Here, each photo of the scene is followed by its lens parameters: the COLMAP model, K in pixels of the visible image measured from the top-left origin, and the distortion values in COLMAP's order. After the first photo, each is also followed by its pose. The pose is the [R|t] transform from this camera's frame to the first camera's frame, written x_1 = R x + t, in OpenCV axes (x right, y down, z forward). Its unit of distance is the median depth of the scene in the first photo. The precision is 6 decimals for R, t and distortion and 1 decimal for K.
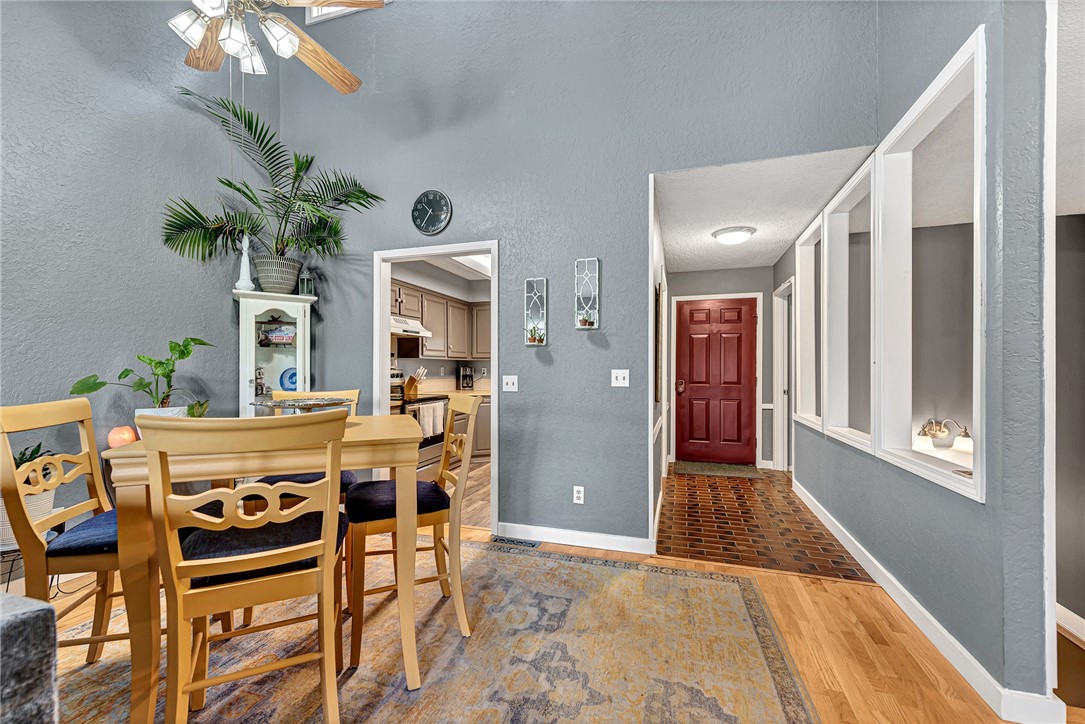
lens RADIAL K [[431.2, 0, 537.5], [0, 431.2, 369.9], [0, 0, 1]] dist [-0.001068, 0.000105]
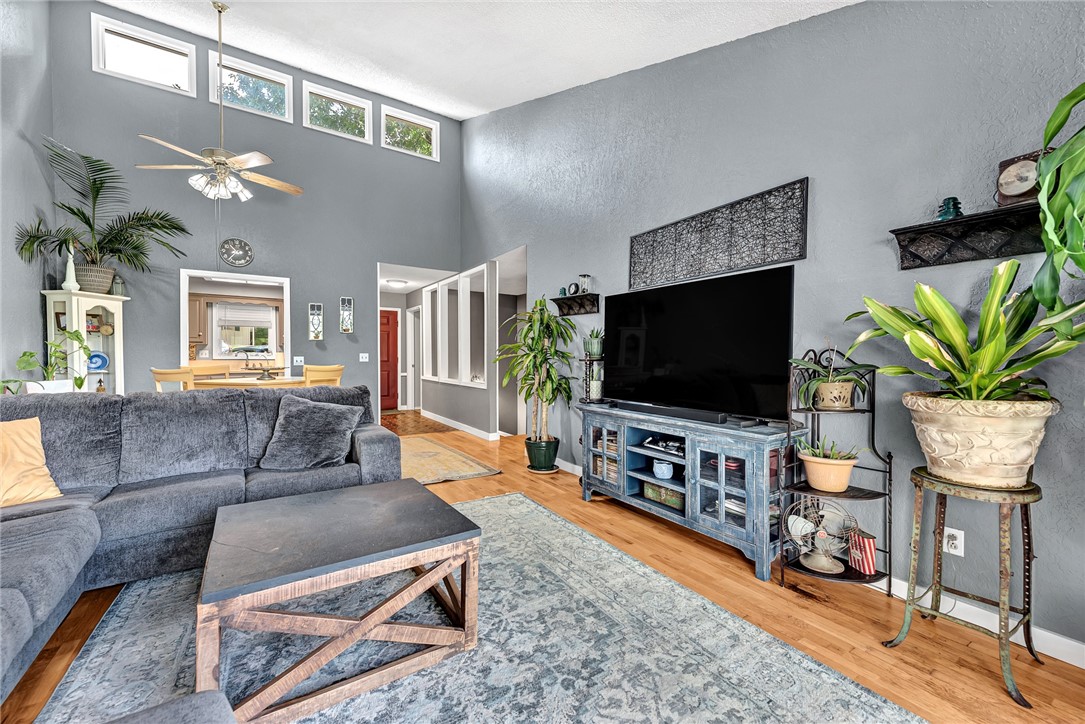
lens RADIAL K [[431.2, 0, 541.7], [0, 431.2, 359.7], [0, 0, 1]] dist [-0.001068, 0.000105]
pose [[0.619888, -0.008403, 0.784645, -0.756940], [-0.003874, 0.999898, 0.013768, -0.001865], [-0.784681, -0.011574, 0.619792, -0.801758]]
